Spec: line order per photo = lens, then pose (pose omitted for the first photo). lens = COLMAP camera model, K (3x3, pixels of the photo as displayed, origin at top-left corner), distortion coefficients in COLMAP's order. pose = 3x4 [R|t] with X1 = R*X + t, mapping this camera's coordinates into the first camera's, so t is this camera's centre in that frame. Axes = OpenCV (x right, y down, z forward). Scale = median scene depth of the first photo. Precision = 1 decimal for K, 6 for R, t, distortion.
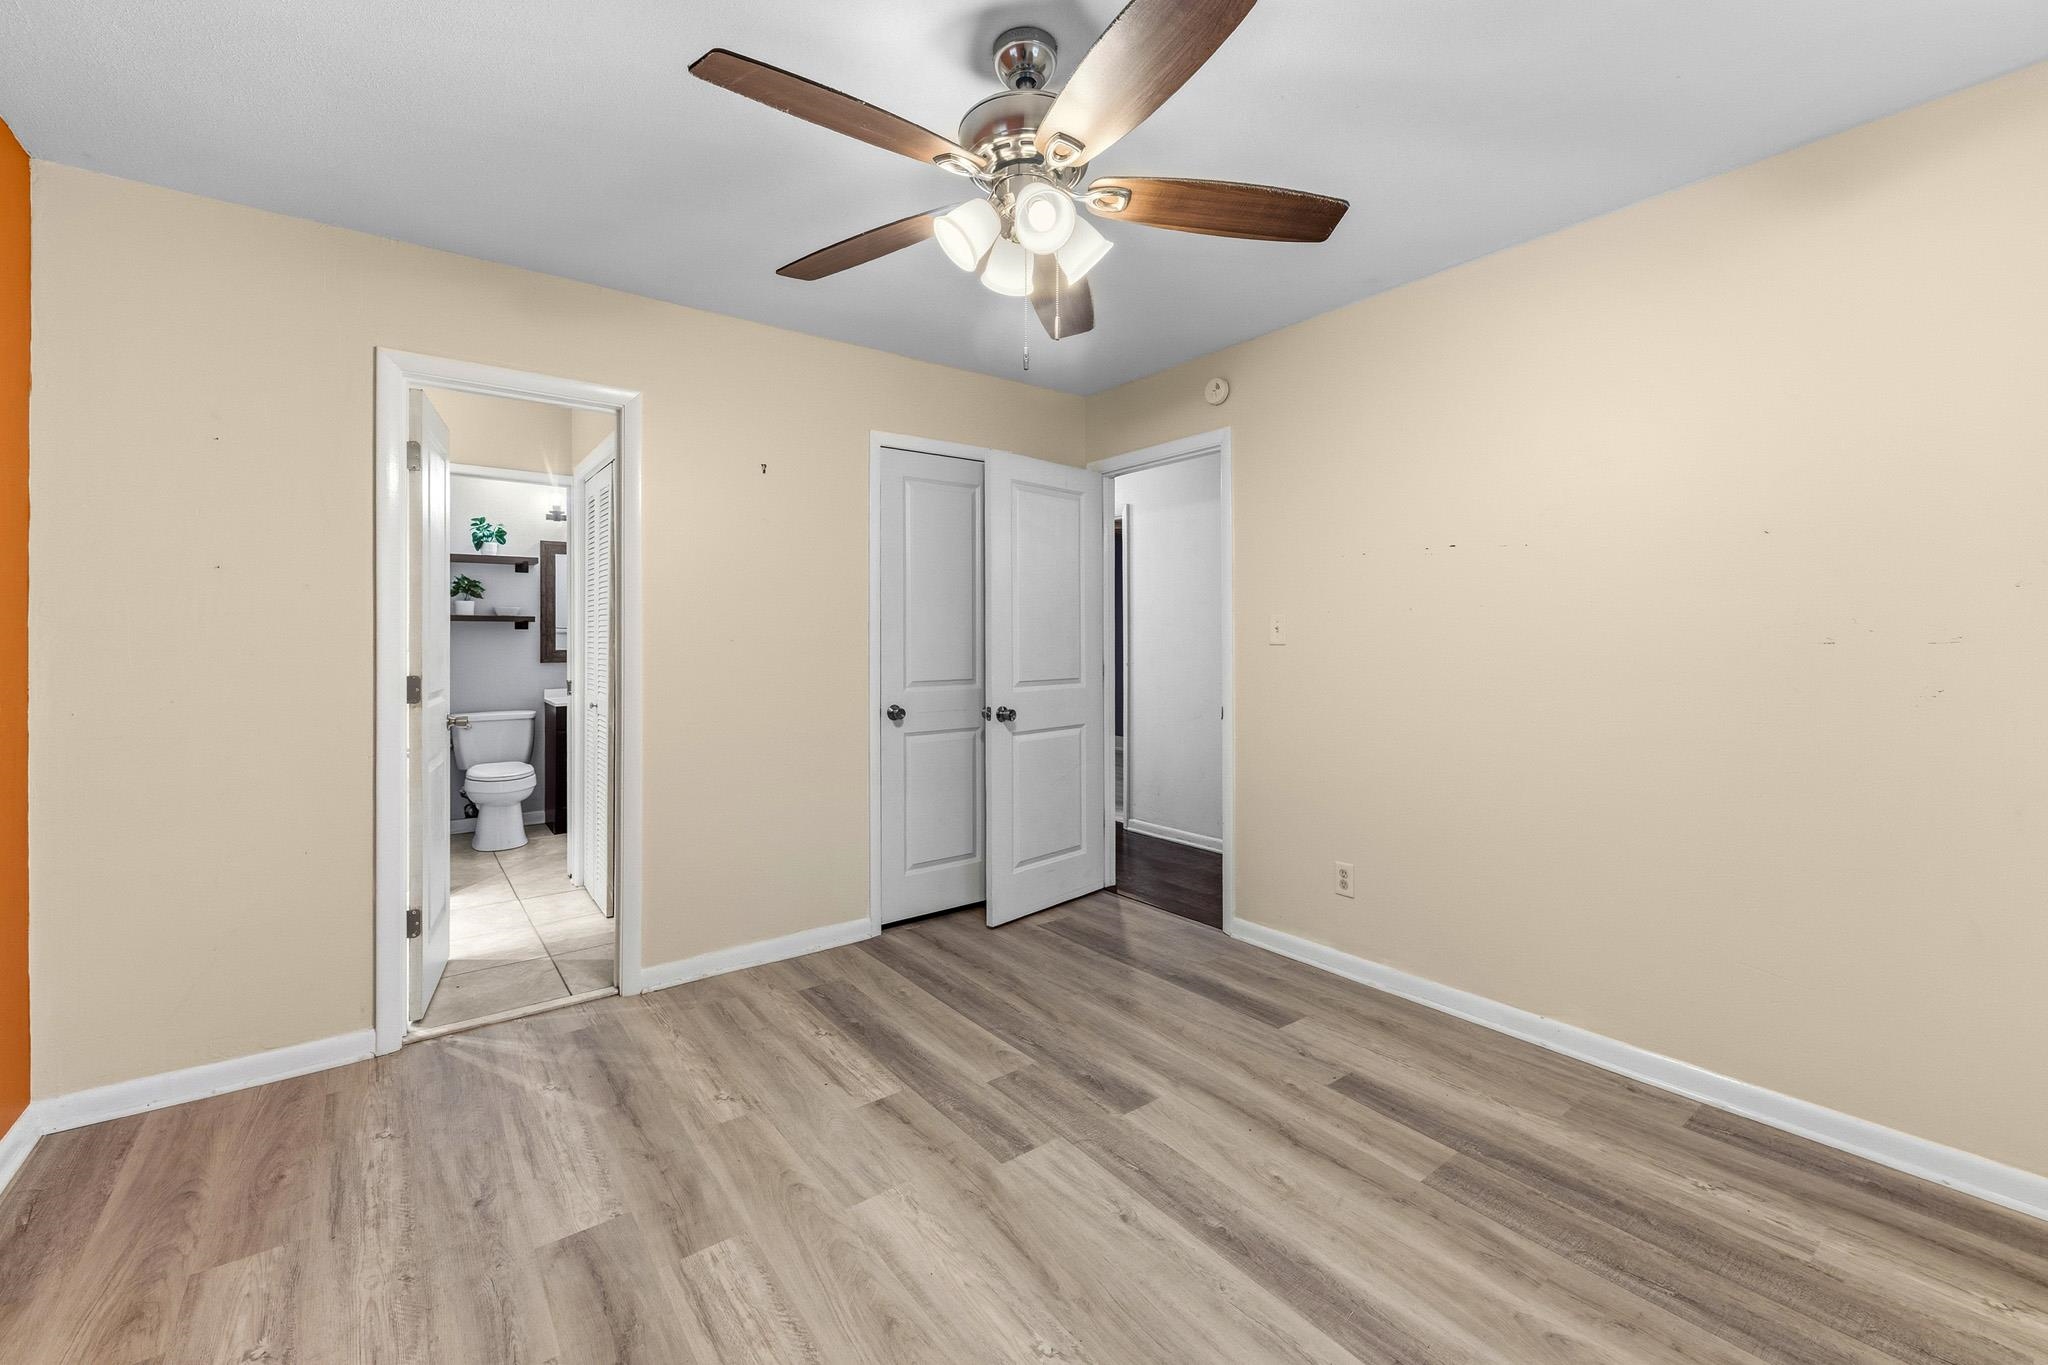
lens RADIAL K [[854.8, 0, 1019.2], [0, 854.8, 643.0], [0, 0, 1]] dist [0.000043, -0.000316]
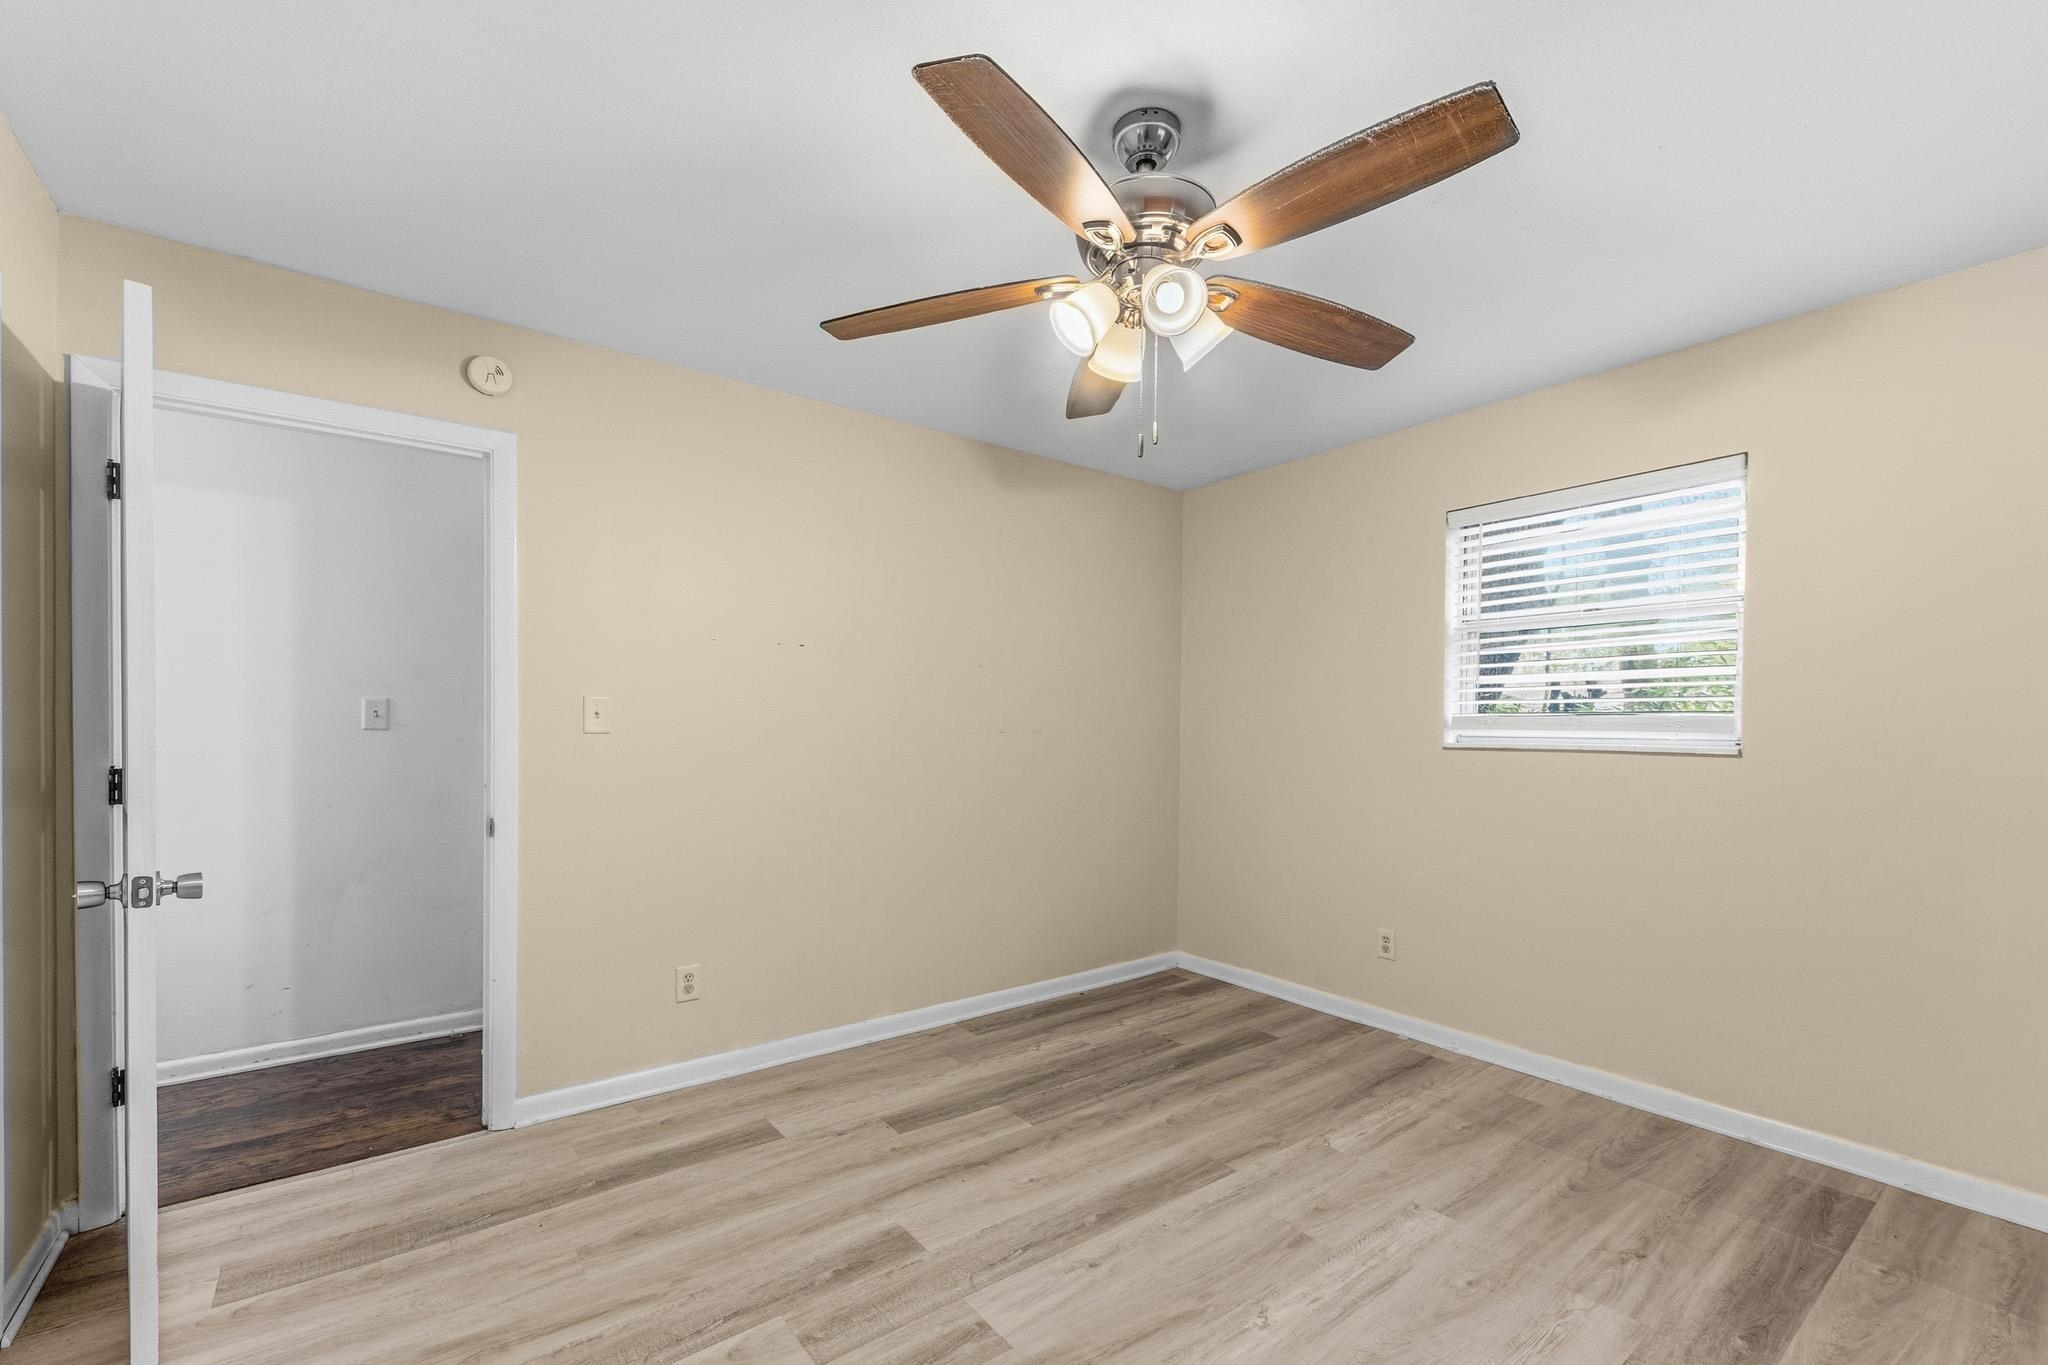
lens RADIAL K [[840.5, 0, 1024.6], [0, 840.5, 726.3], [0, 0, 1]] dist [0.000071, -0.000404]
pose [[-0.004105, 0.003643, 0.999985, -0.899989], [-0.002253, 0.999991, -0.003652, -0.005833], [-0.999989, -0.002268, -0.004097, 1.041745]]
